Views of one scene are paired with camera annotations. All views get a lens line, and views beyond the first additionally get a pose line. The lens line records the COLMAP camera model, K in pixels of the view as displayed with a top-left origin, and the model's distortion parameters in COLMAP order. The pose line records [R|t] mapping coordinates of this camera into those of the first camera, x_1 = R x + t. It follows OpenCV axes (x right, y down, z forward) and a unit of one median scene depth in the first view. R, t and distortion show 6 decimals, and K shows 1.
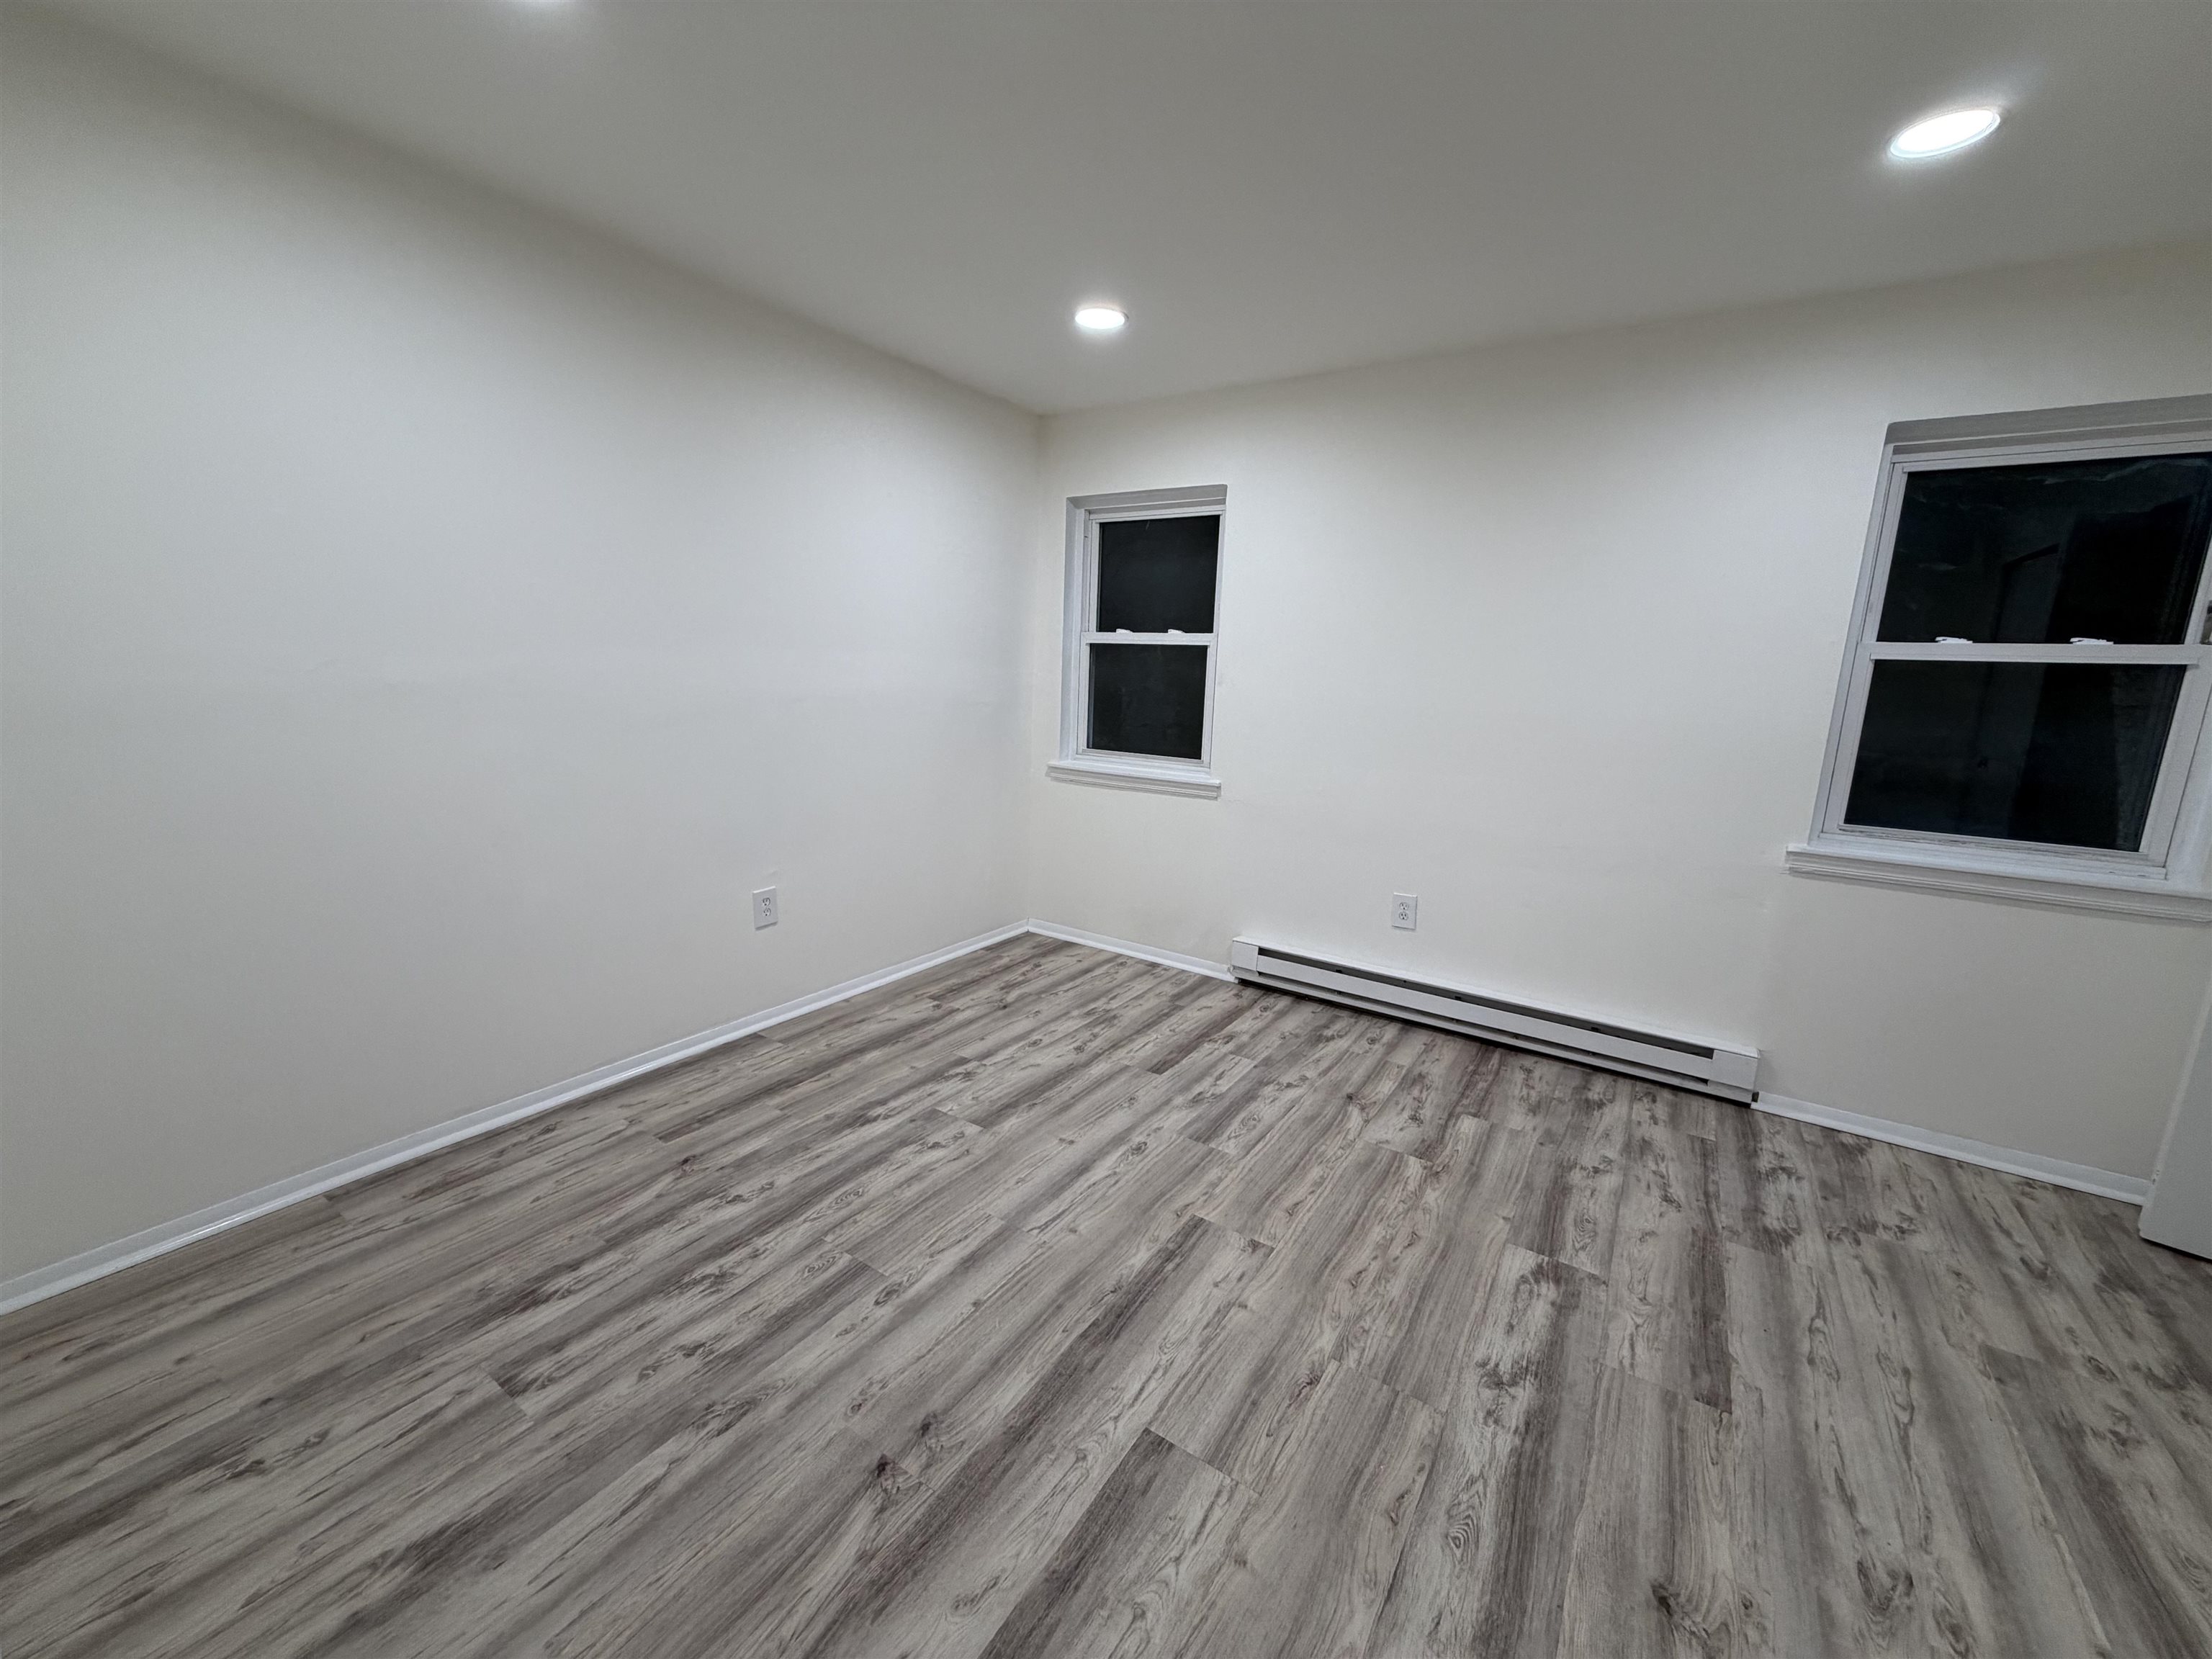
lens RADIAL K [[878.1, 0, 1094.2], [0, 878.1, 824.6], [0, 0, 1]] dist [0.000709, -0.000258]
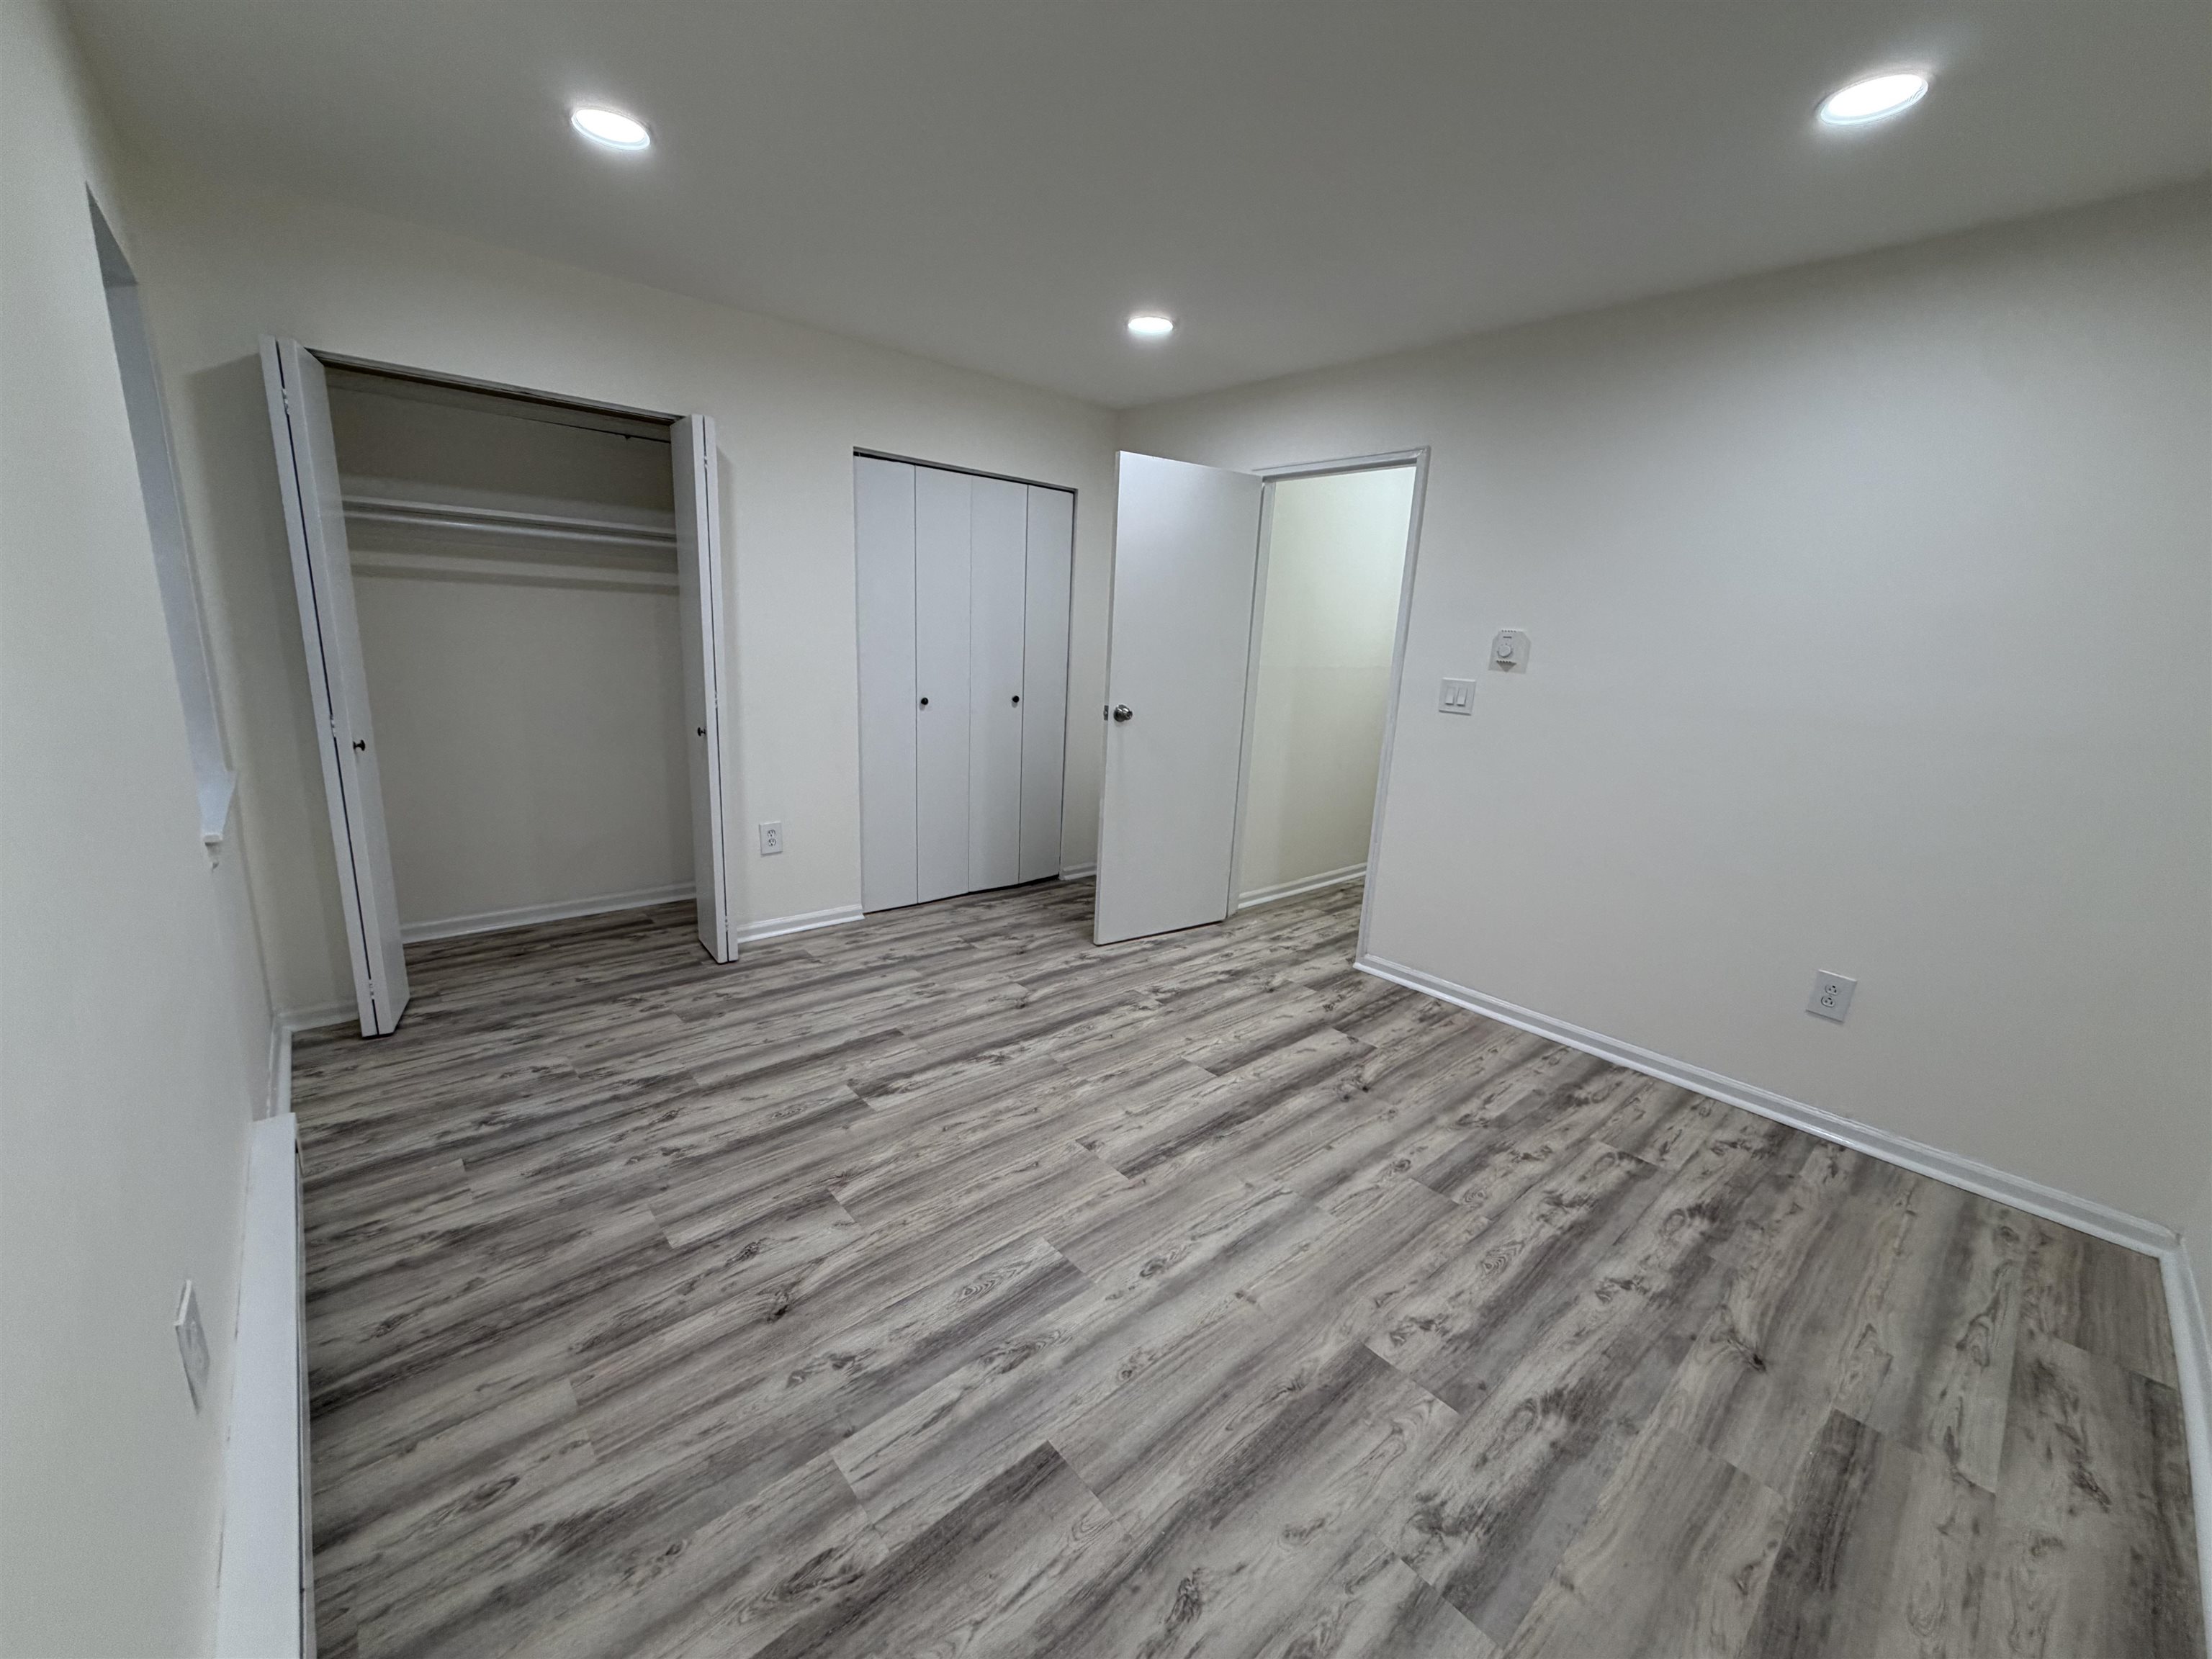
lens RADIAL K [[878.1, 0, 1097.4], [0, 878.1, 818.8], [0, 0, 1]] dist [0.000709, -0.000258]
pose [[-0.964076, -0.133672, 0.229543, -0.027082], [-0.033962, 0.919090, 0.392580, -0.311792], [-0.263448, 0.370681, -0.890612, 1.593522]]
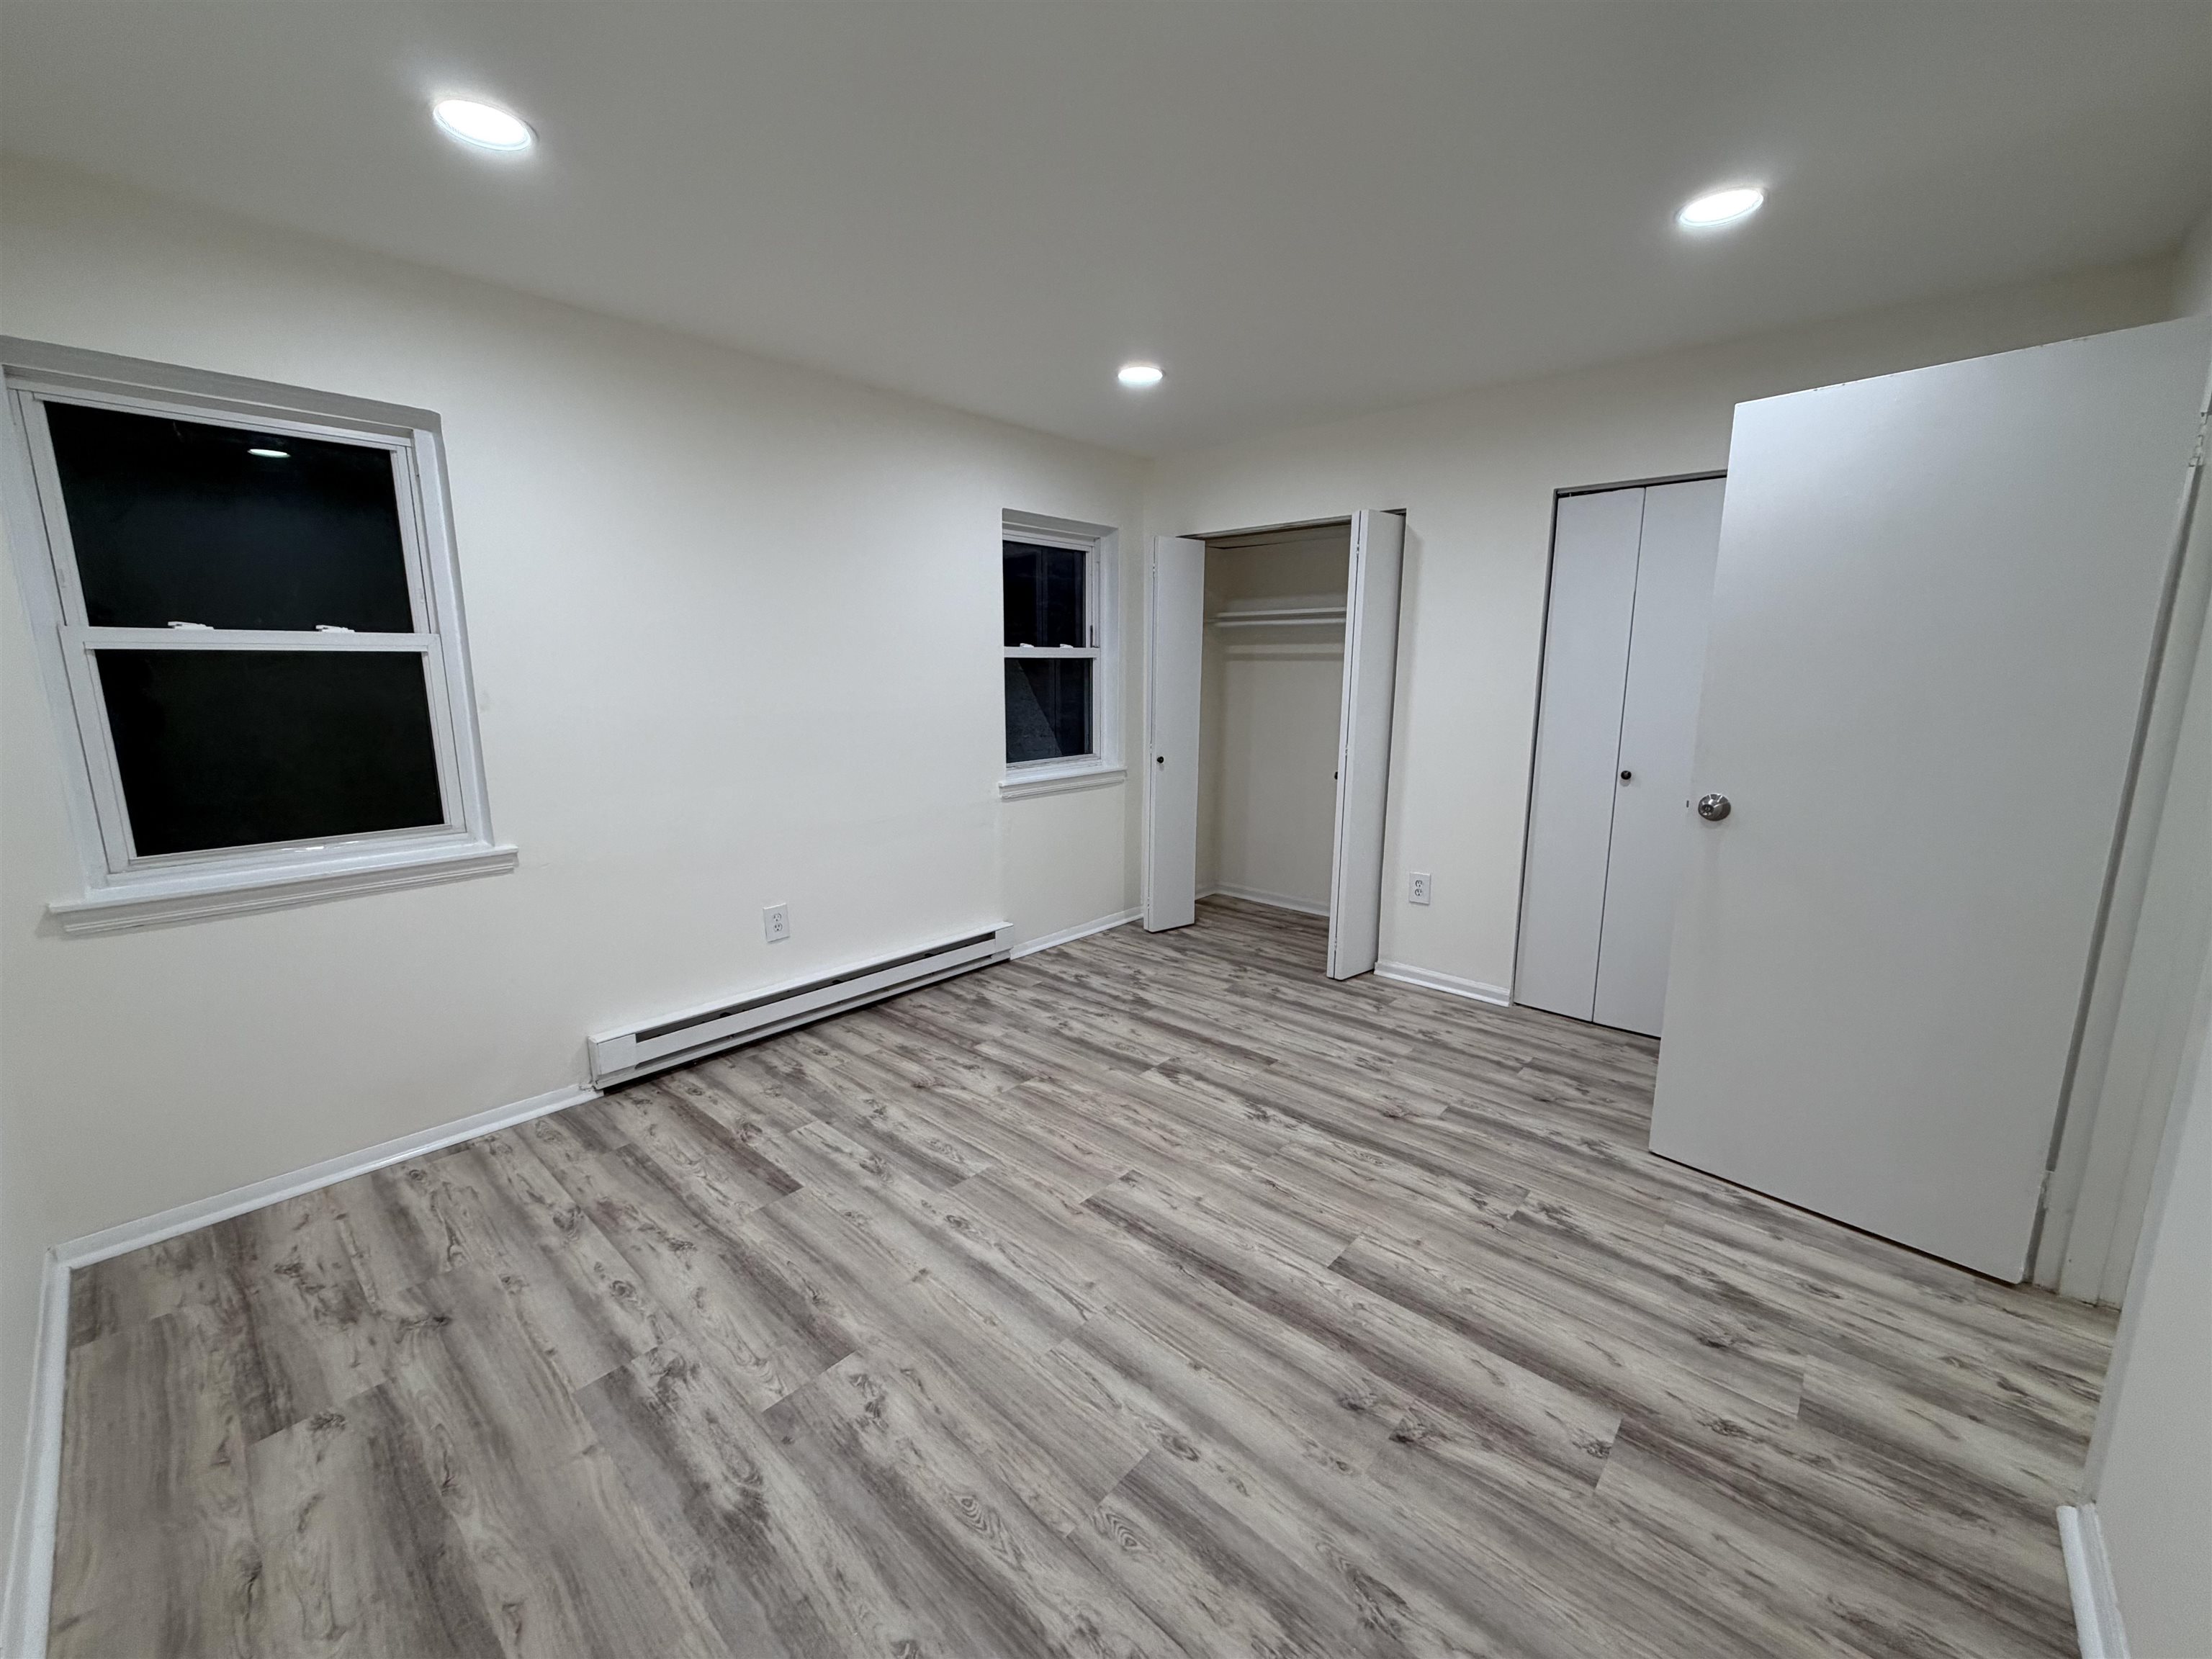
lens RADIAL K [[878.1, 0, 1102.0], [0, 878.1, 824.2], [0, 0, 1]] dist [0.000709, -0.000258]
pose [[0.144310, -0.209110, 0.967185, -0.728575], [0.185010, 0.965883, 0.181223, -0.165504], [-0.972083, 0.152787, 0.178074, 0.645246]]
